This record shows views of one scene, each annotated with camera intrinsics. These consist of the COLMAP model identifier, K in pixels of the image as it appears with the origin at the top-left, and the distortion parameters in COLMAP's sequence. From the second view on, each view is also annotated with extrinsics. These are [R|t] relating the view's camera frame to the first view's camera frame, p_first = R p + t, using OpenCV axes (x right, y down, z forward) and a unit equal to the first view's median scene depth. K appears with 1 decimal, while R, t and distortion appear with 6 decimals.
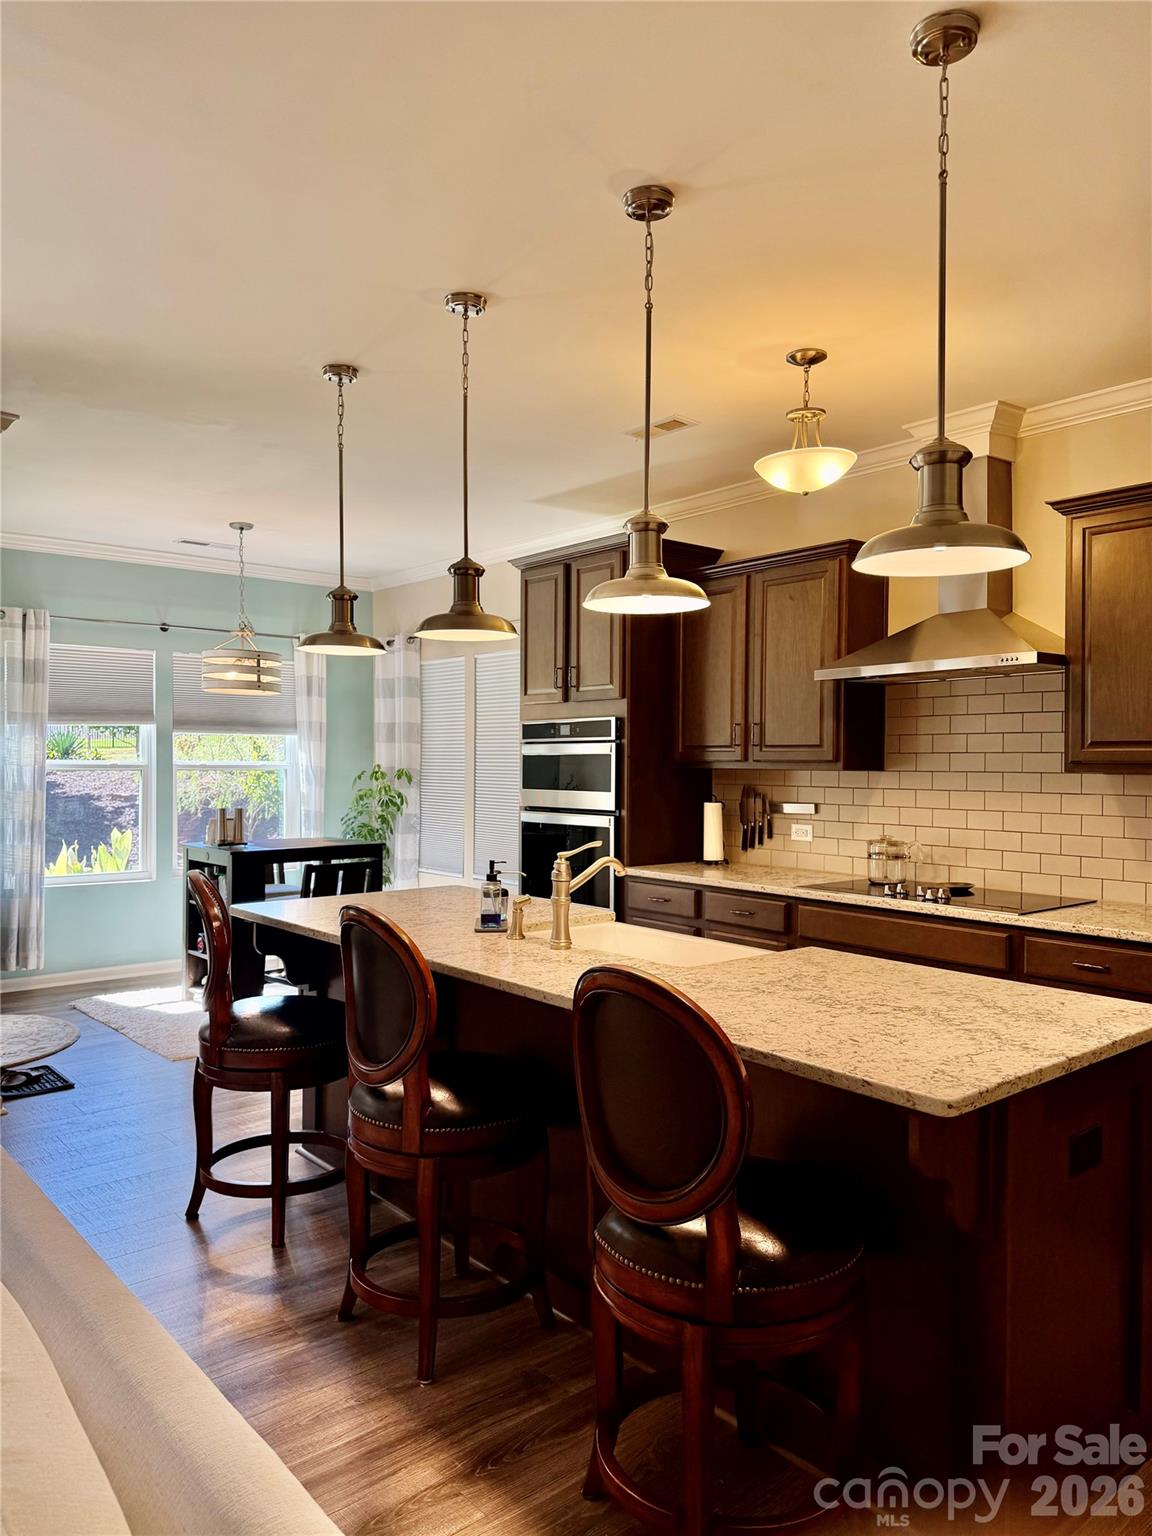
lens RADIAL K [[1069.1, 0, 576.0], [0, 1069.1, 768.0], [0, 0, 1]] dist [0.073654, -0.002617]
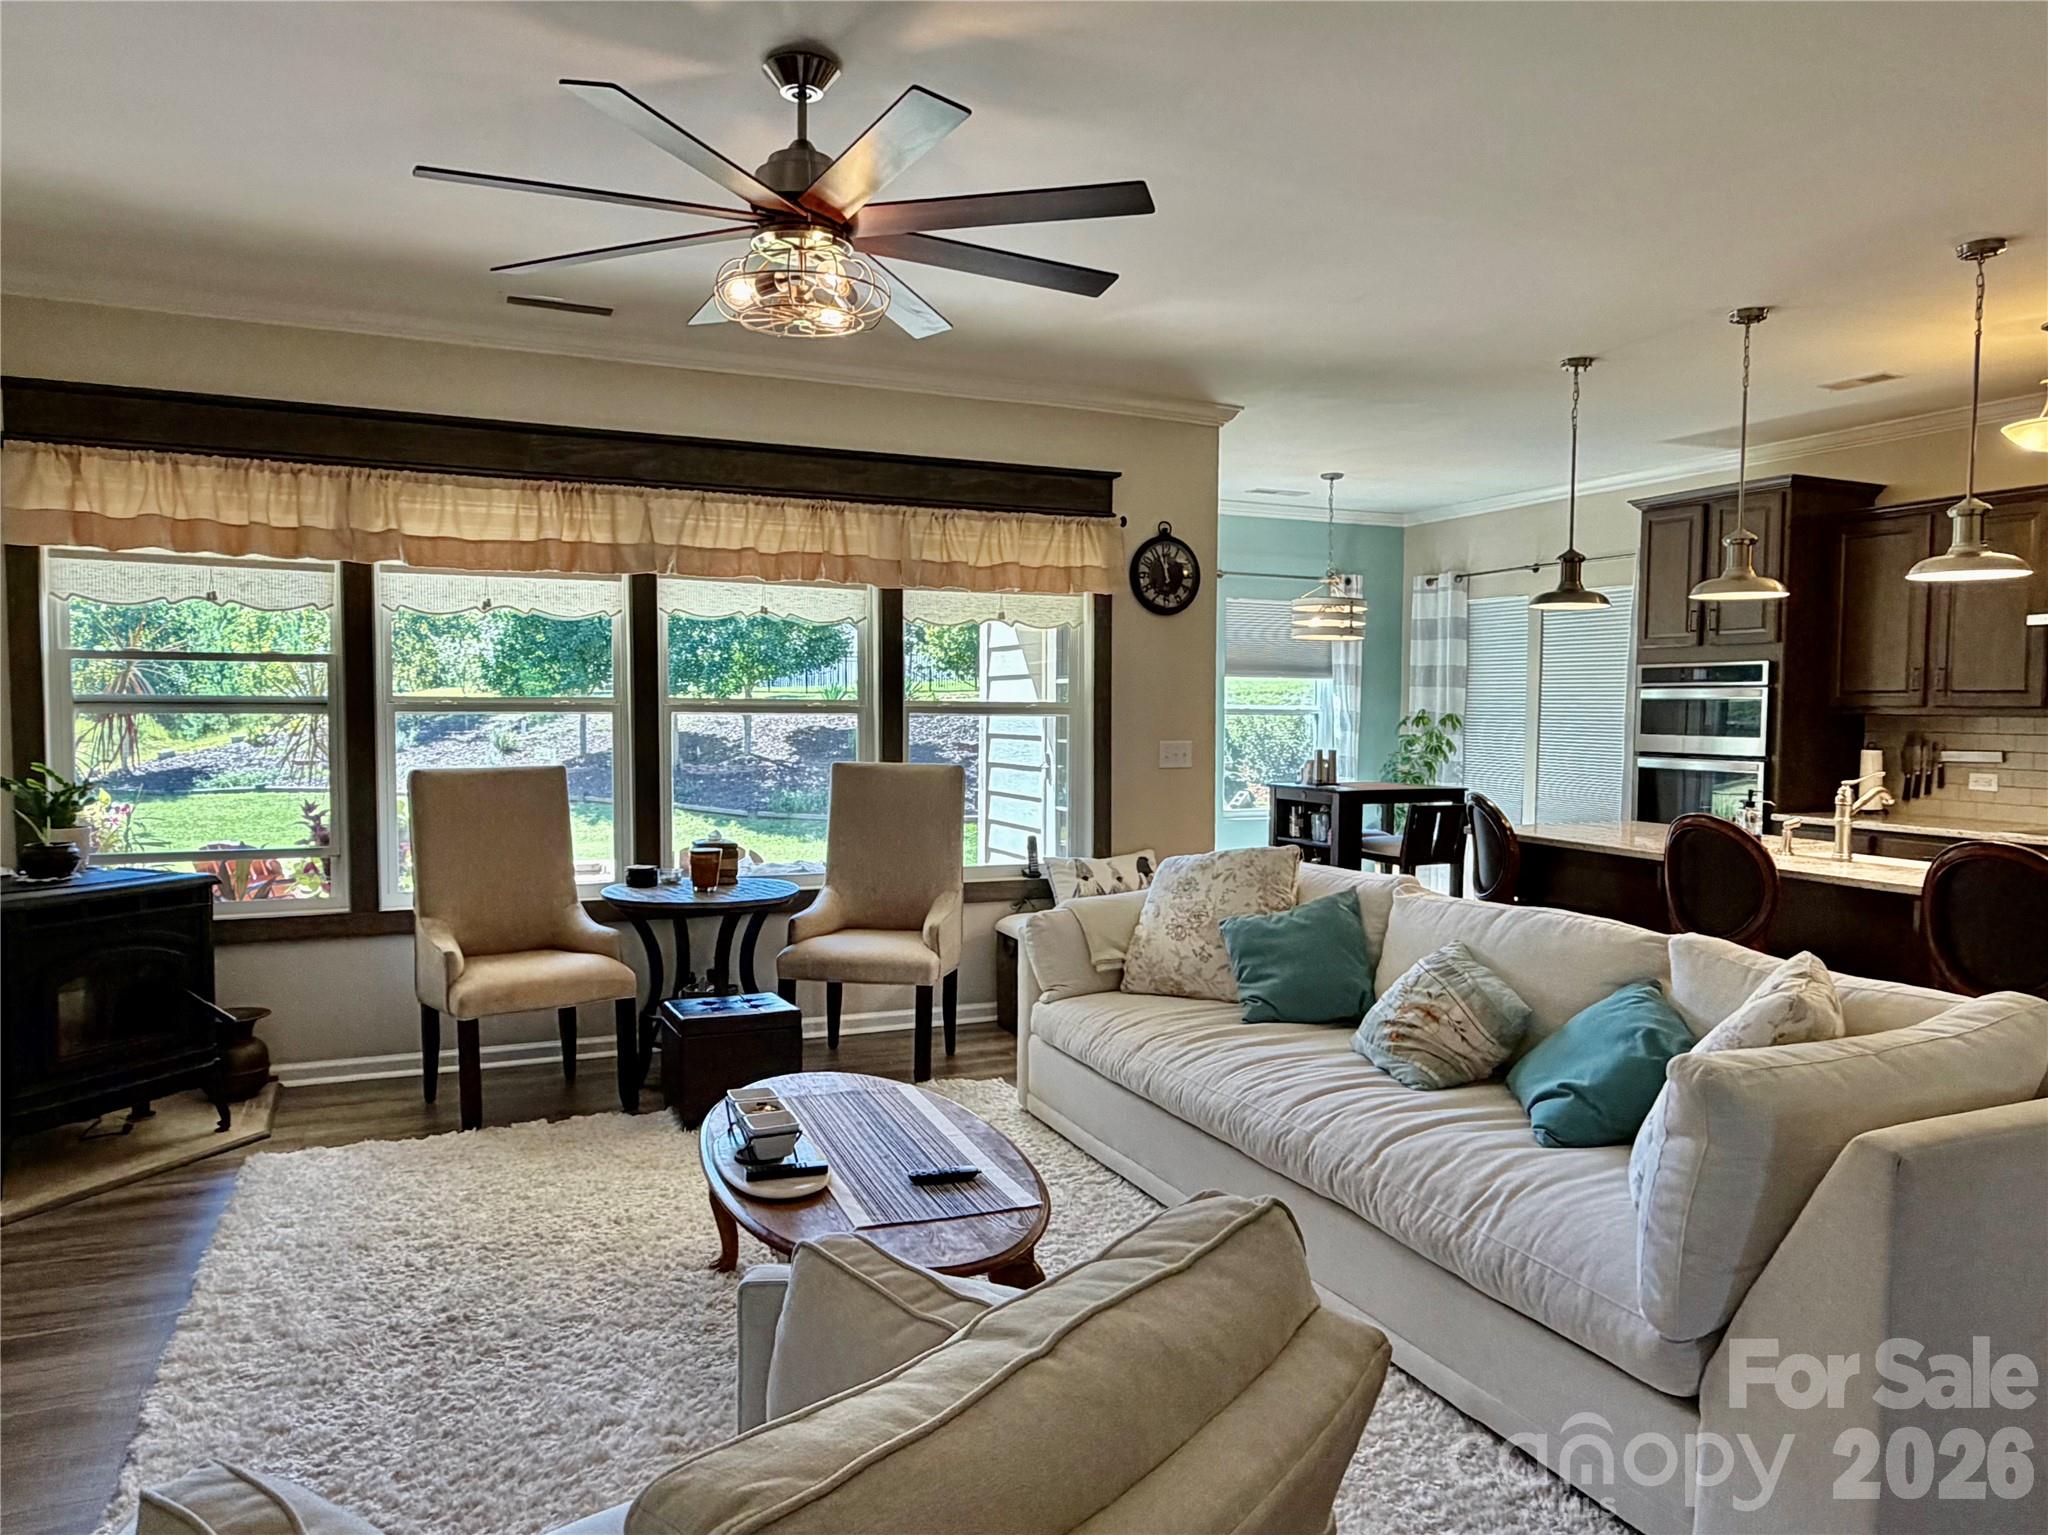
lens RADIAL K [[1361.1, 0, 1024.0], [0, 1361.1, 767.5], [0, 0, 1]] dist [-0.001524, 0.000070]
pose [[0.957855, 0.018448, -0.286658, -0.251924], [-0.008041, 0.999267, 0.037437, 0.008352], [0.287139, -0.033554, 0.957301, -0.392682]]
